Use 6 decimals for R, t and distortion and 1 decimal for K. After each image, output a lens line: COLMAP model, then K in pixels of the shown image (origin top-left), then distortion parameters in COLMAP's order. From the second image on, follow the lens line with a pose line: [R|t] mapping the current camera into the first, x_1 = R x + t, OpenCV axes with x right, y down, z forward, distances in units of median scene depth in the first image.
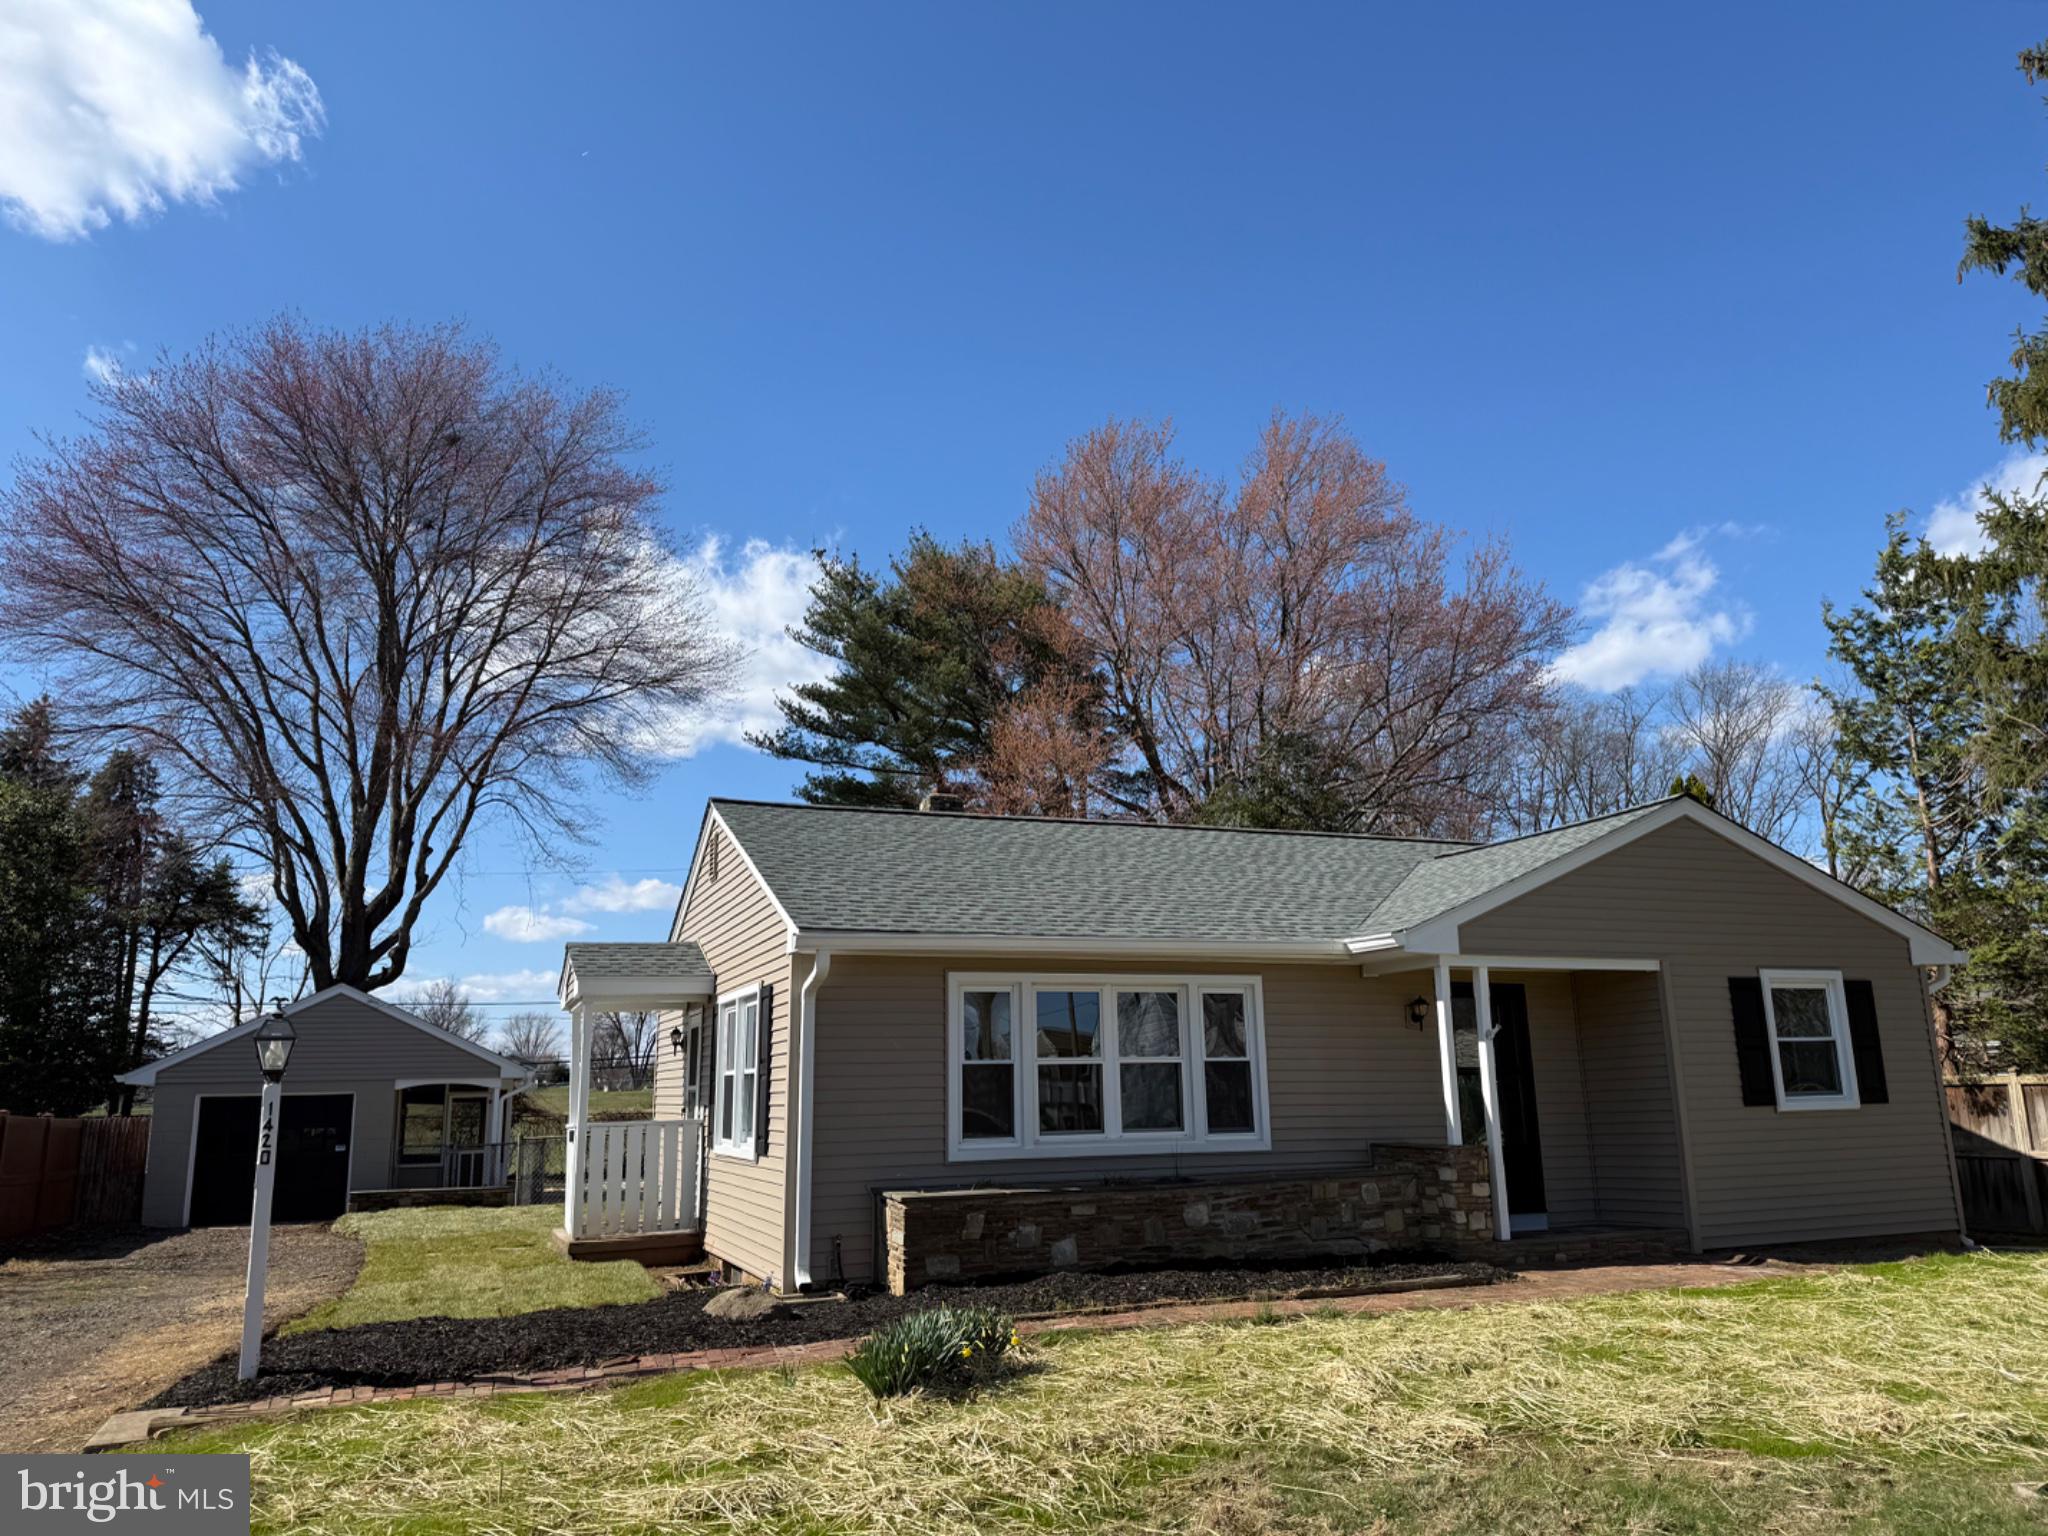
lens RADIAL K [[1435.1, 0, 1025.4], [0, 1435.1, 778.5], [0, 0, 1]] dist [0.057398, -0.077514]
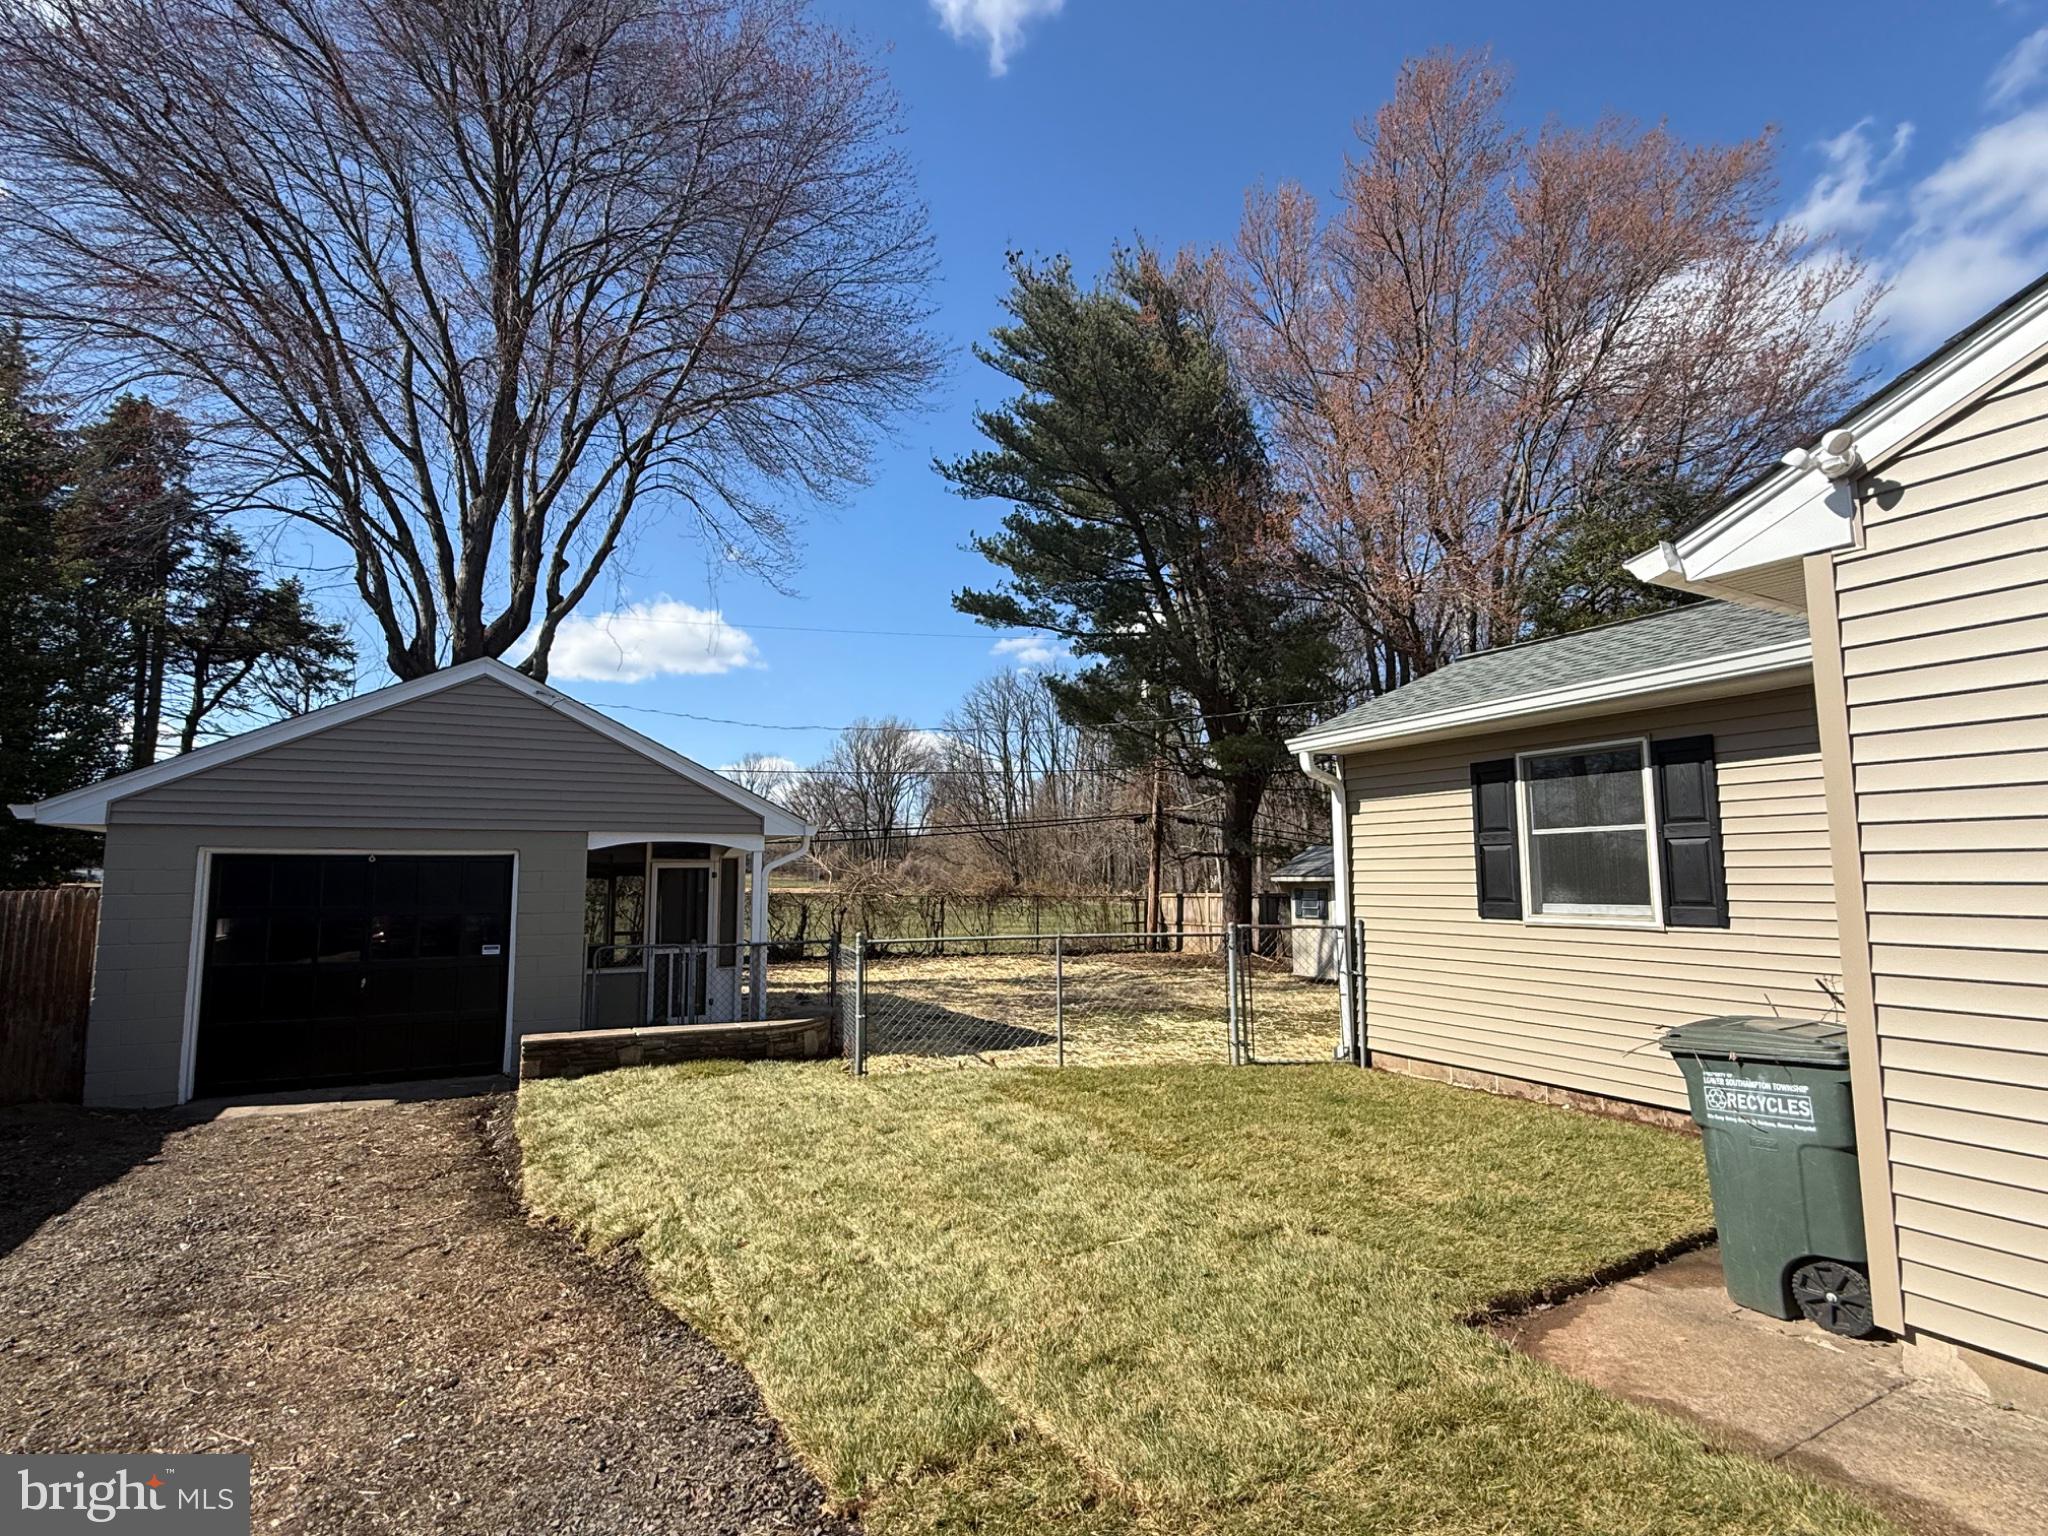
lens RADIAL K [[1000.9, 0, 1028.4], [0, 1000.9, 770.5], [0, 0, 1]] dist [0.003246, 0.000826]
pose [[0.993880, 0.027617, 0.106957, -0.236279], [-0.038579, 0.994055, 0.101813, 0.105677], [-0.103509, -0.105317, 0.989037, 0.459696]]
